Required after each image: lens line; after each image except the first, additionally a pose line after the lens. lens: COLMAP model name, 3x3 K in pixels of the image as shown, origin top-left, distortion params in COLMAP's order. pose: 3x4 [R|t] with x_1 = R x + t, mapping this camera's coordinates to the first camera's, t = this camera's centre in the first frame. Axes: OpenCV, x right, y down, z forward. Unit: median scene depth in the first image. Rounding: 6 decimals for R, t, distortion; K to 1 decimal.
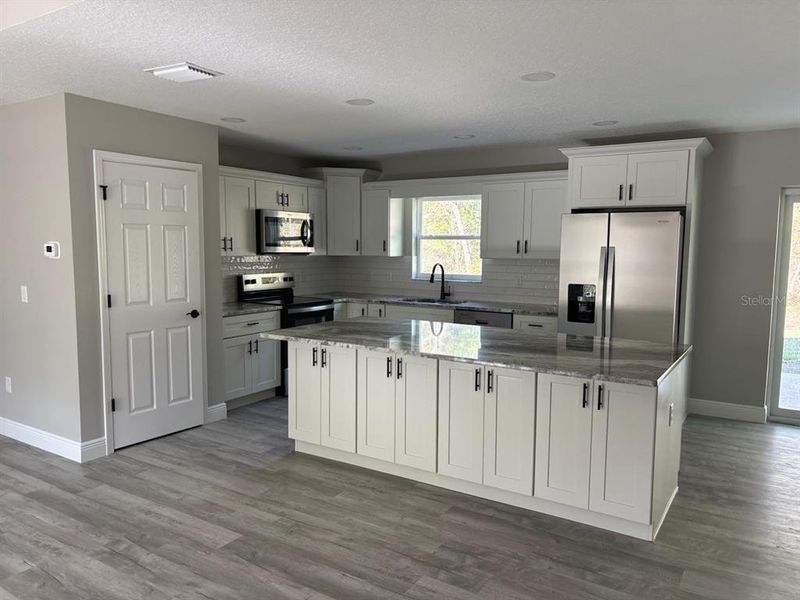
lens RADIAL K [[600.9, 0, 400.0], [0, 600.9, 300.0], [0, 0, 1]] dist [0.006973, 0.002317]
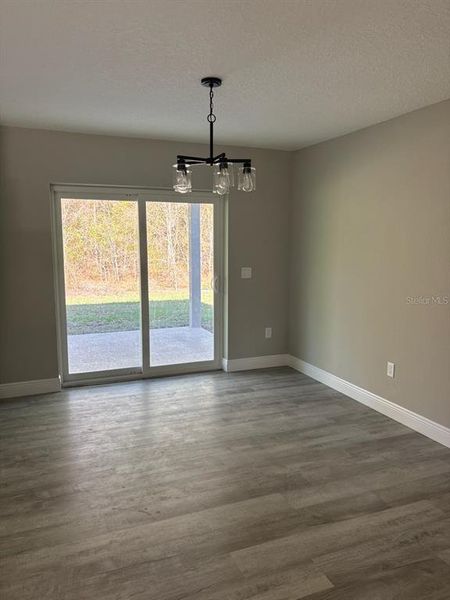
lens RADIAL K [[450.6, 0, 225.0], [0, 450.6, 300.0], [0, 0, 1]] dist [0.006973, 0.002317]
pose [[0.573399, -0.107395, 0.812207, 0.123941], [0.074386, 0.994101, 0.078931, -0.012418], [-0.815892, 0.015158, 0.578005, 0.286550]]
